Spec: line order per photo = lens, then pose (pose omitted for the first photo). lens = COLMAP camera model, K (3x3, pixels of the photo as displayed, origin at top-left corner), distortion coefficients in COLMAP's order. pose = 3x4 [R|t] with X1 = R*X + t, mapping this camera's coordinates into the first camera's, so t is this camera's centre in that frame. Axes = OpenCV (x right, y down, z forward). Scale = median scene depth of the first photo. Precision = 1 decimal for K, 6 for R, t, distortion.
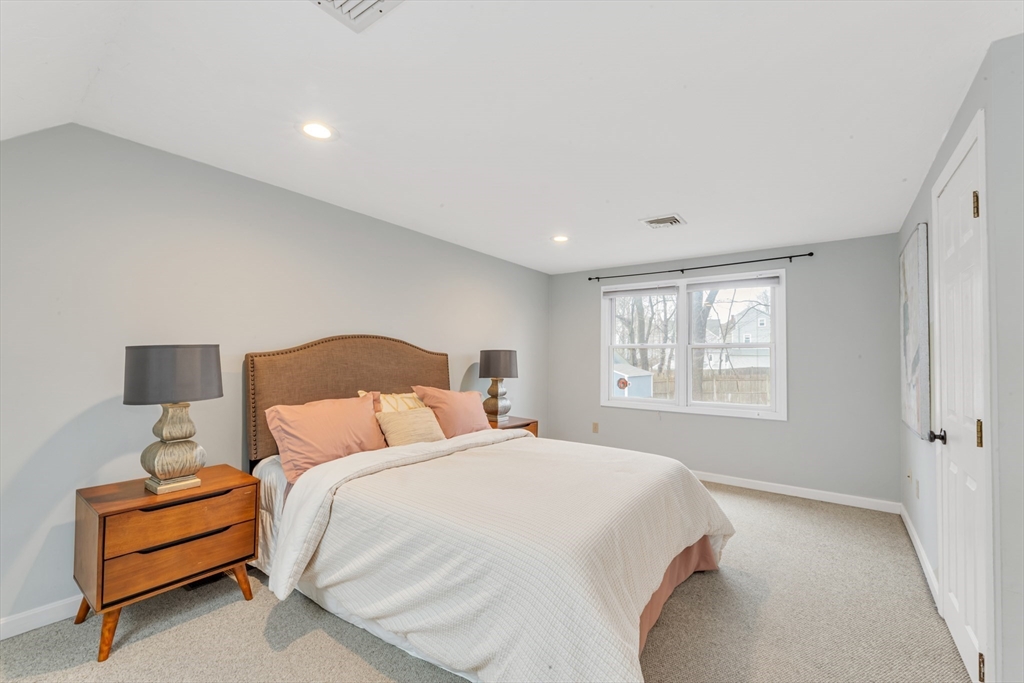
lens RADIAL K [[423.7, 0, 519.2], [0, 423.7, 334.3], [0, 0, 1]] dist [0.001655, -0.000020]
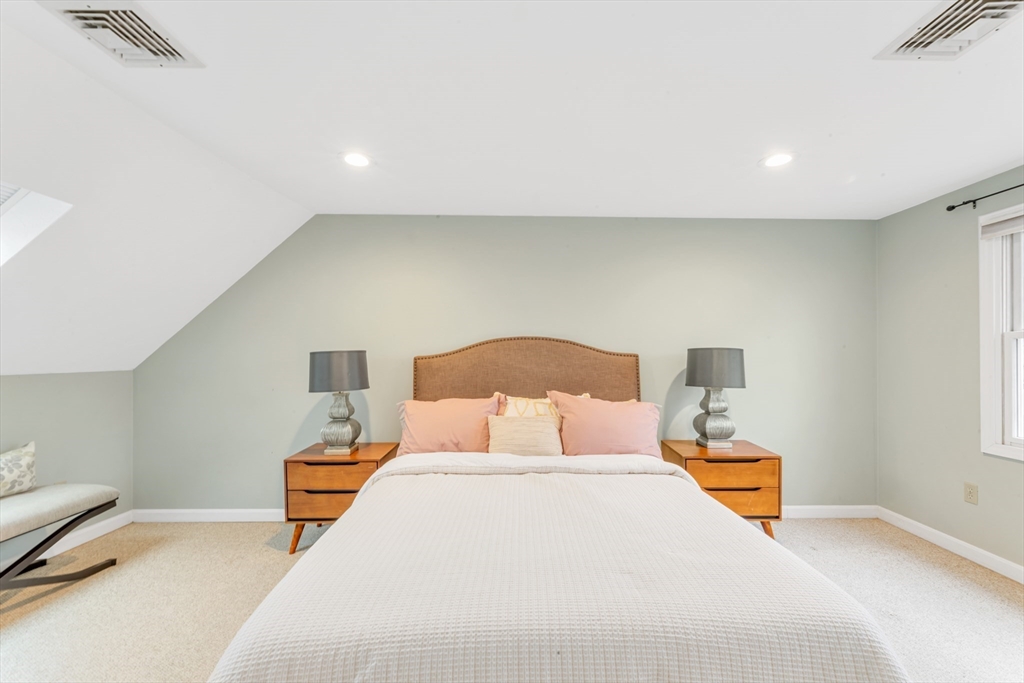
lens RADIAL K [[414.6, 0, 528.1], [0, 414.6, 343.7], [0, 0, 1]] dist [0.006205, 0.000055]
pose [[0.599540, -0.033794, -0.799631, 0.434583], [0.049006, 0.998784, -0.005467, 0.024500], [0.798843, -0.035909, 0.600467, 0.439482]]
